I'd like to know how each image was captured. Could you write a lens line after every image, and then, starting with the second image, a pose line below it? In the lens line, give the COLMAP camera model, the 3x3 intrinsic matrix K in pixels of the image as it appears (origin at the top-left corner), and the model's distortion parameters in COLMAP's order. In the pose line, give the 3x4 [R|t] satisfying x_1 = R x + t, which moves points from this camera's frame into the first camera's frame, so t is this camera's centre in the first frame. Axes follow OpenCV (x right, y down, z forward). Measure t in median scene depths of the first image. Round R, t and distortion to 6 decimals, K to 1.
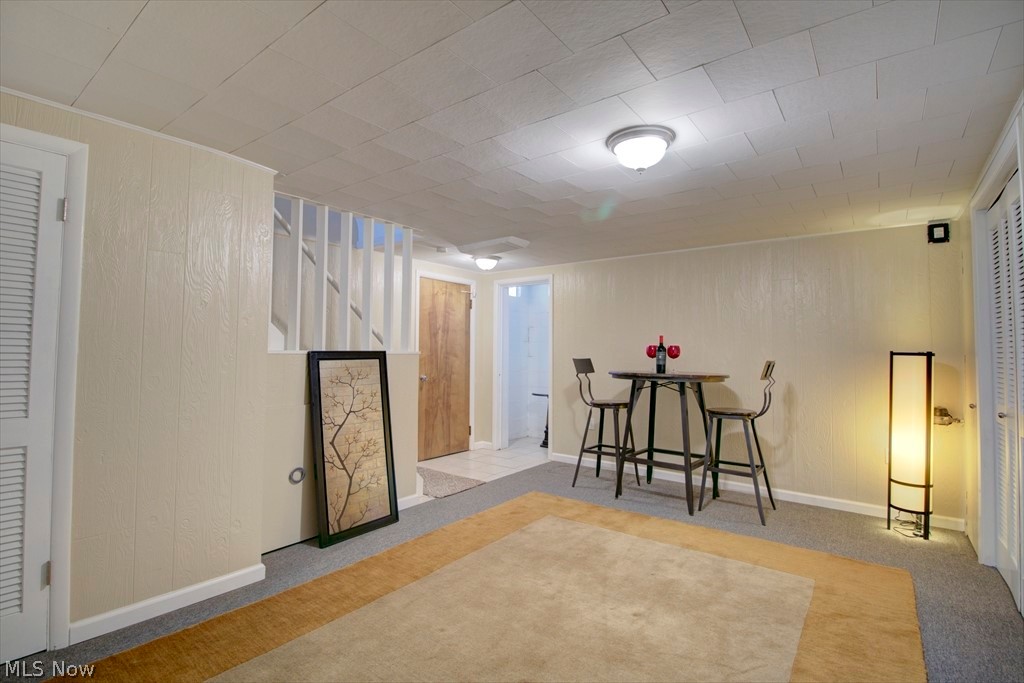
lens RADIAL K [[476.7, 0, 510.1], [0, 476.7, 341.0], [0, 0, 1]] dist [-0.009360, -0.009932]
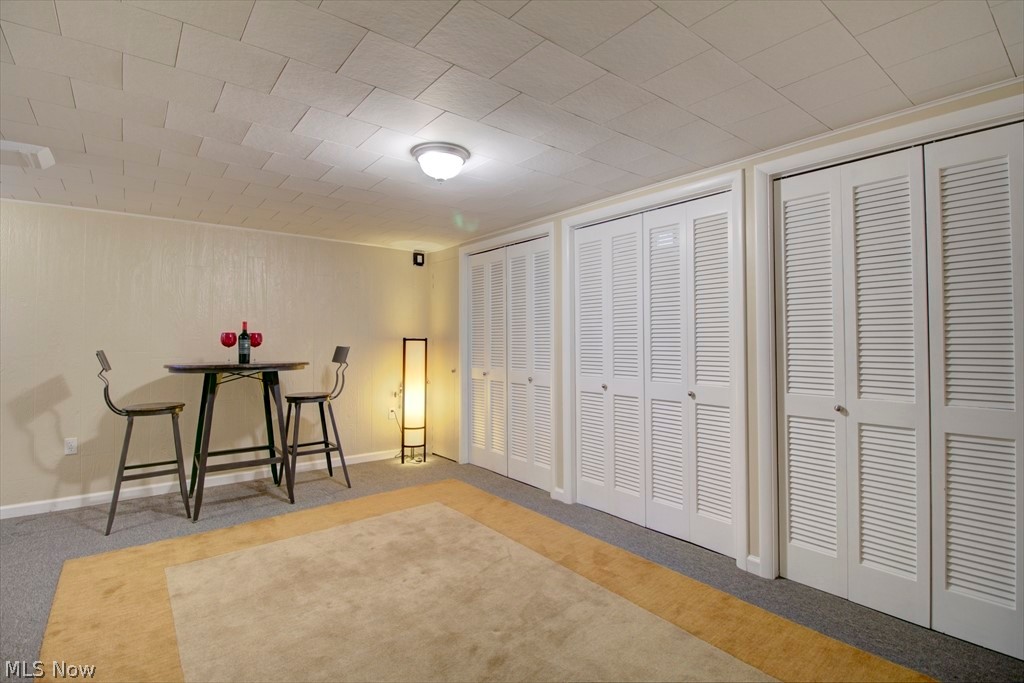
lens RADIAL K [[476.7, 0, 507.8], [0, 476.7, 337.5], [0, 0, 1]] dist [-0.009360, -0.009932]
pose [[0.241699, -0.004371, 0.970341, -0.504588], [-0.014419, 0.999863, 0.008096, 0.004591], [-0.970244, -0.015948, 0.241603, 0.350572]]
